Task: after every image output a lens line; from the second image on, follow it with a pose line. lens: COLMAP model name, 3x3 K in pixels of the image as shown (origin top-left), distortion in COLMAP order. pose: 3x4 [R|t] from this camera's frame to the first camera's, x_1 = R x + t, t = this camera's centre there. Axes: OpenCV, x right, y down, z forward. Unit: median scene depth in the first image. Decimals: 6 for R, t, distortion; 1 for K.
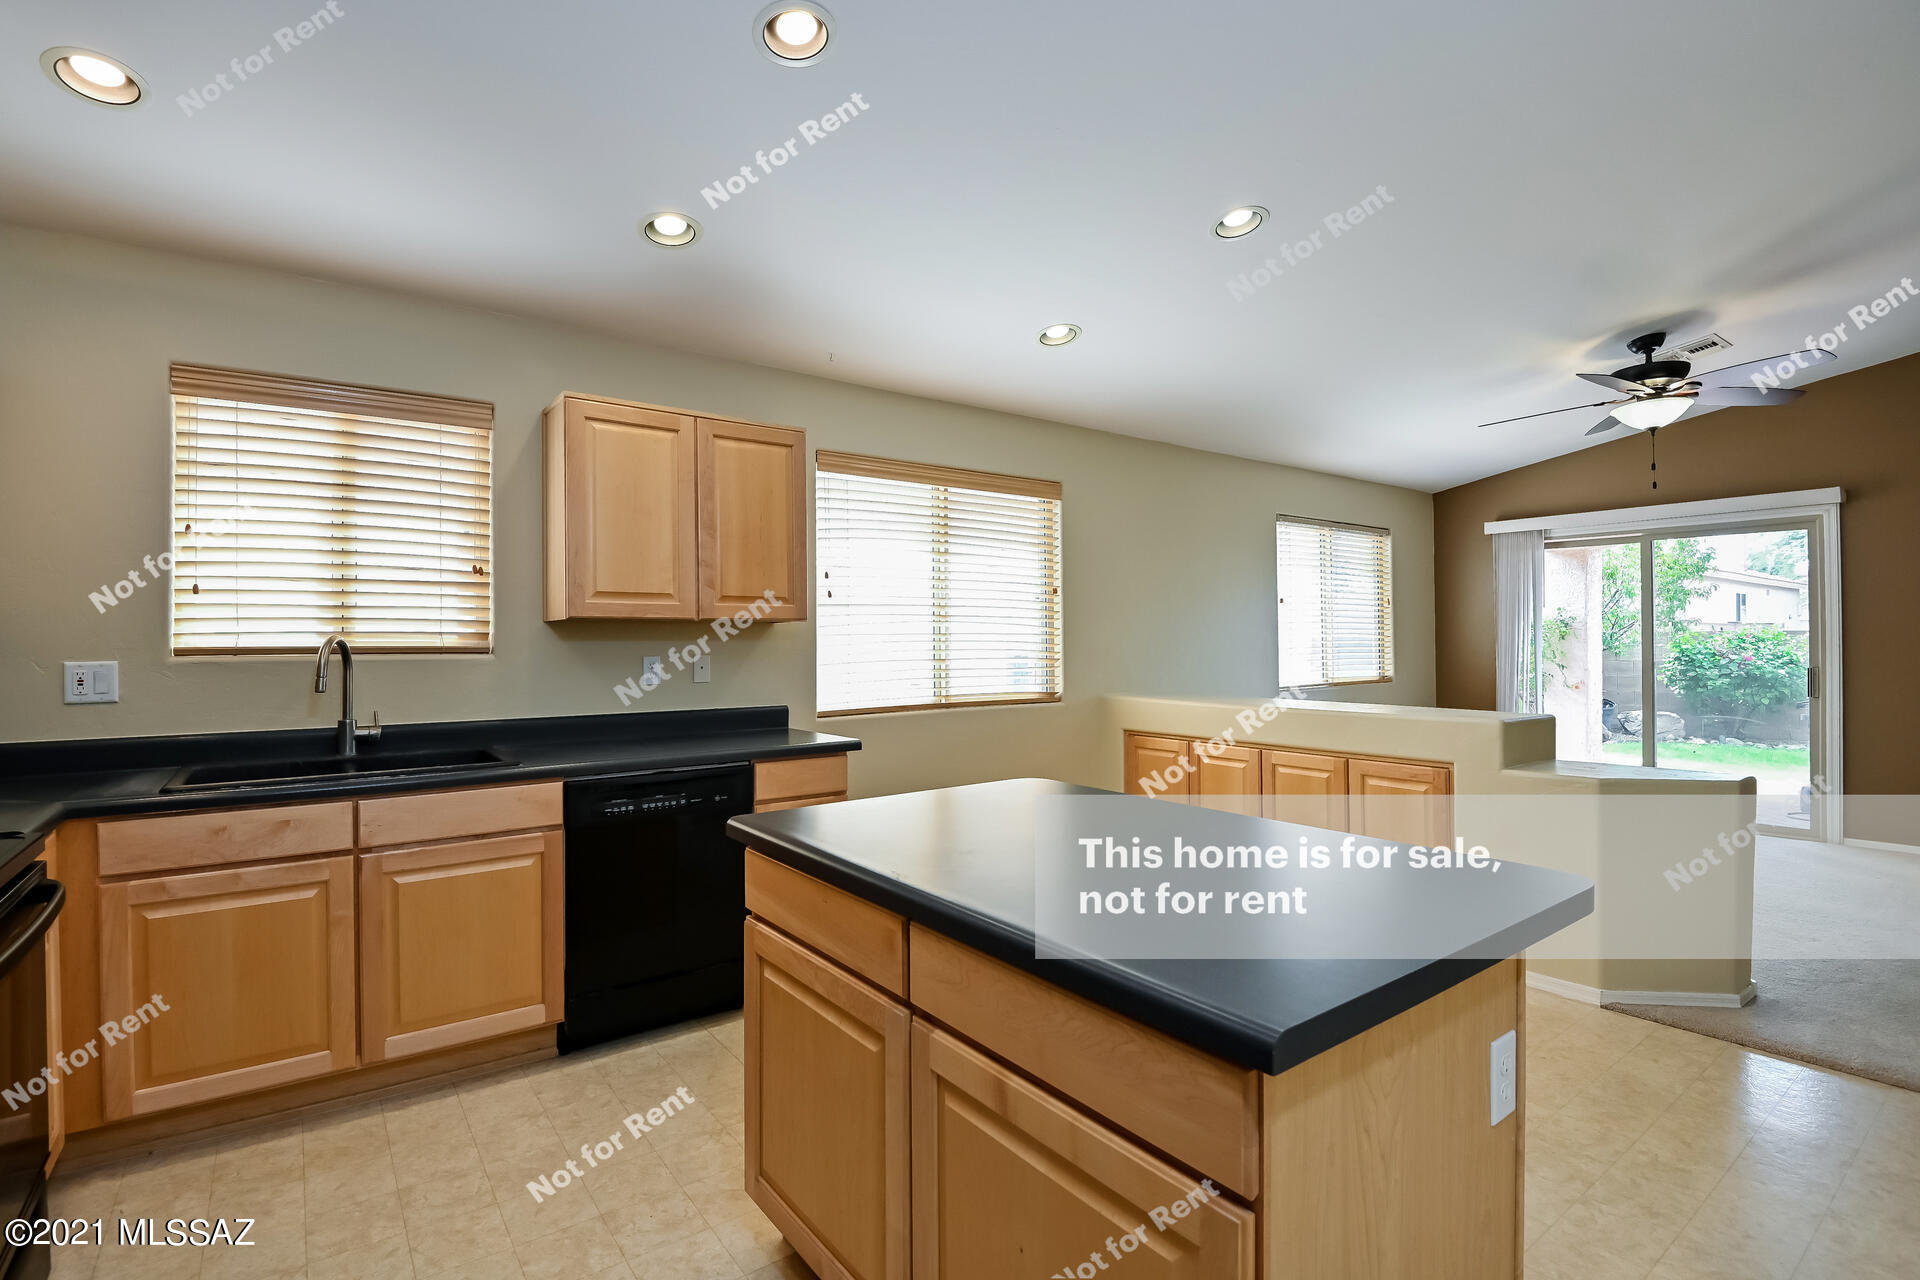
lens RADIAL K [[935.7, 0, 967.4], [0, 935.7, 625.7], [0, 0, 1]] dist [-0.004681, -0.000592]
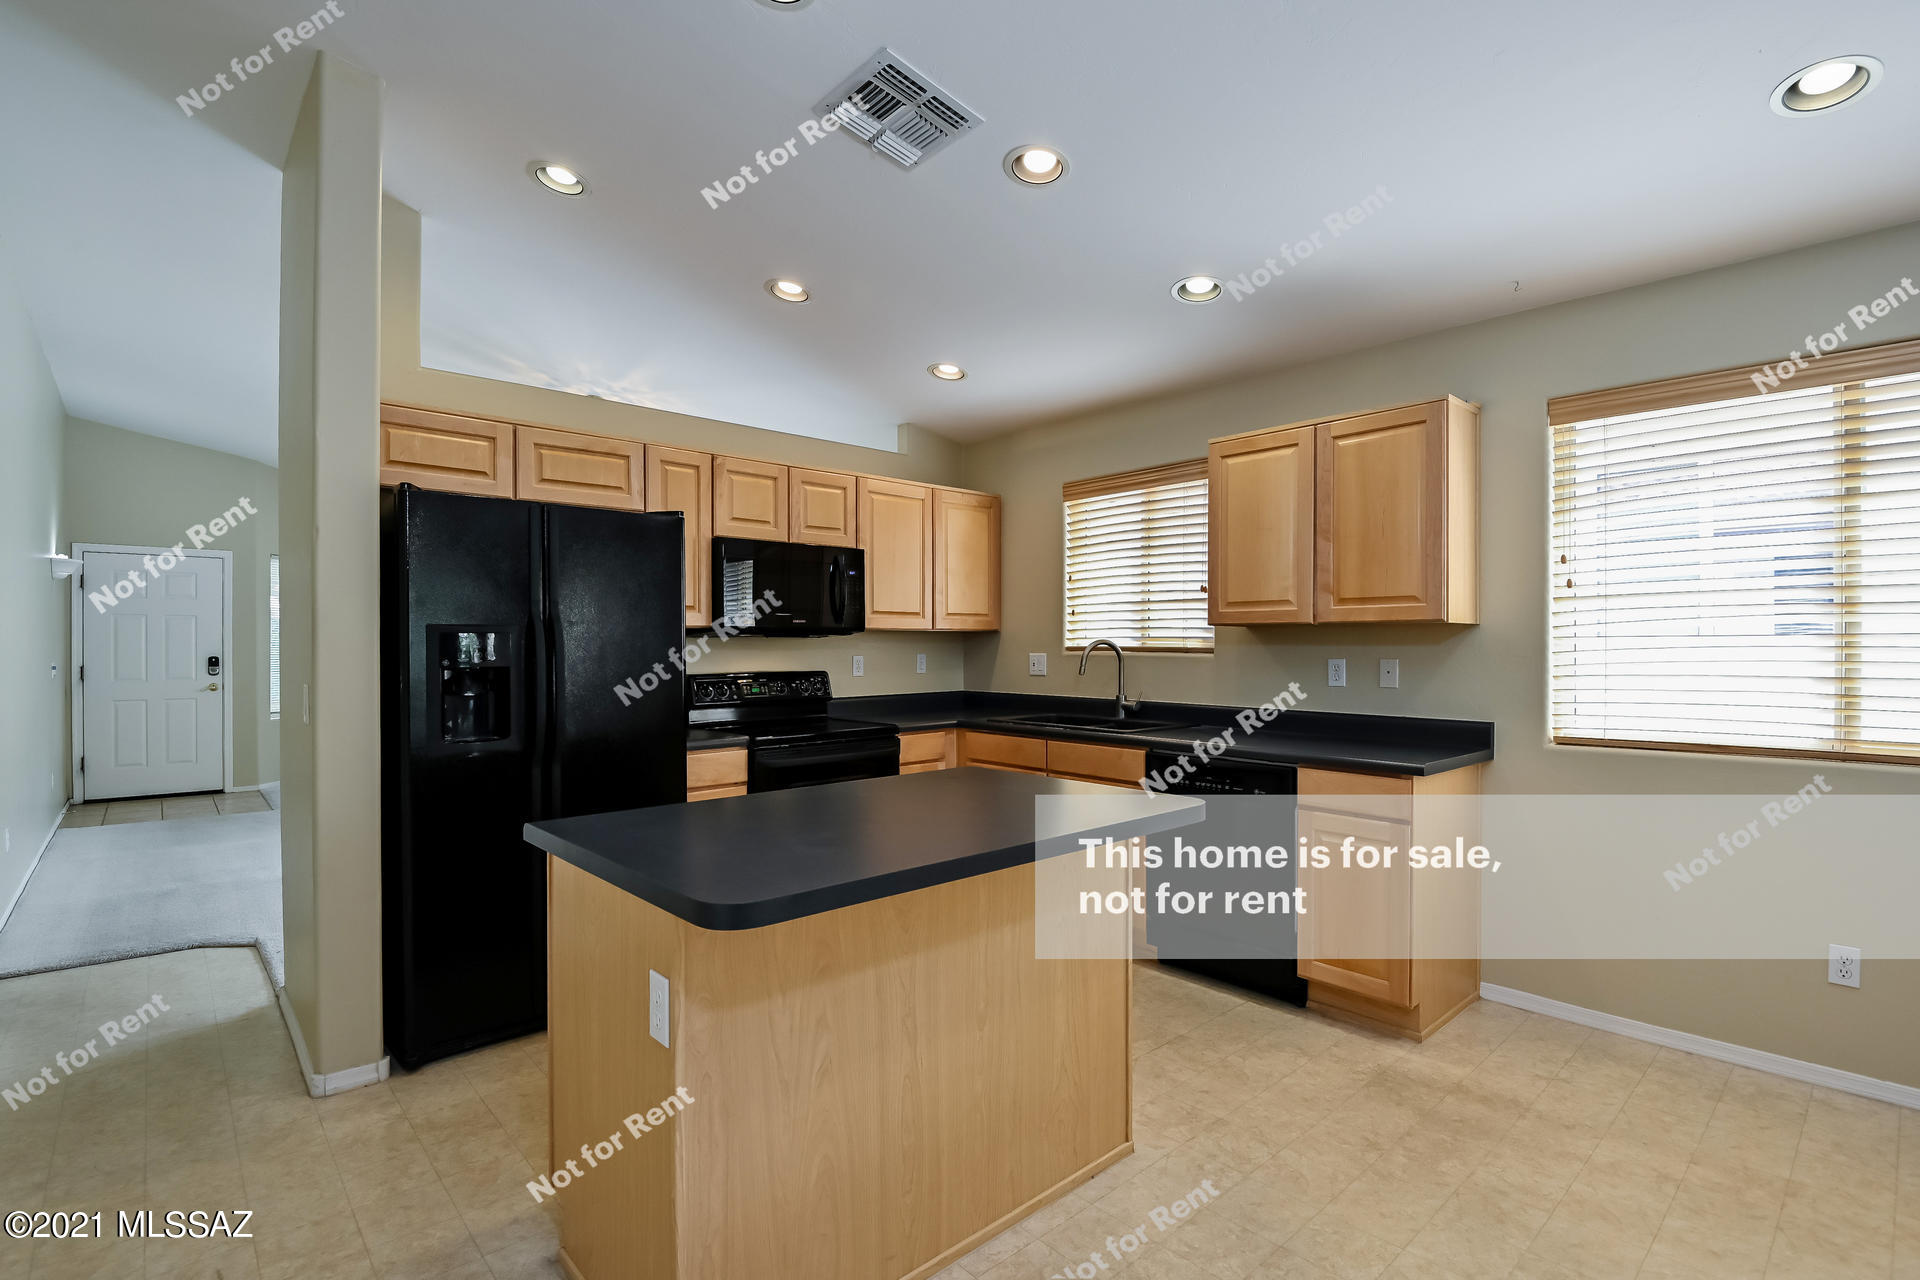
lens RADIAL K [[935.7, 0, 962.3], [0, 935.7, 656.1], [0, 0, 1]] dist [-0.004681, -0.000592]
pose [[0.048840, 0.018945, -0.998627, 0.775981], [0.015231, 0.999690, 0.019710, 0.003489], [0.998690, -0.016173, 0.048536, 0.612674]]
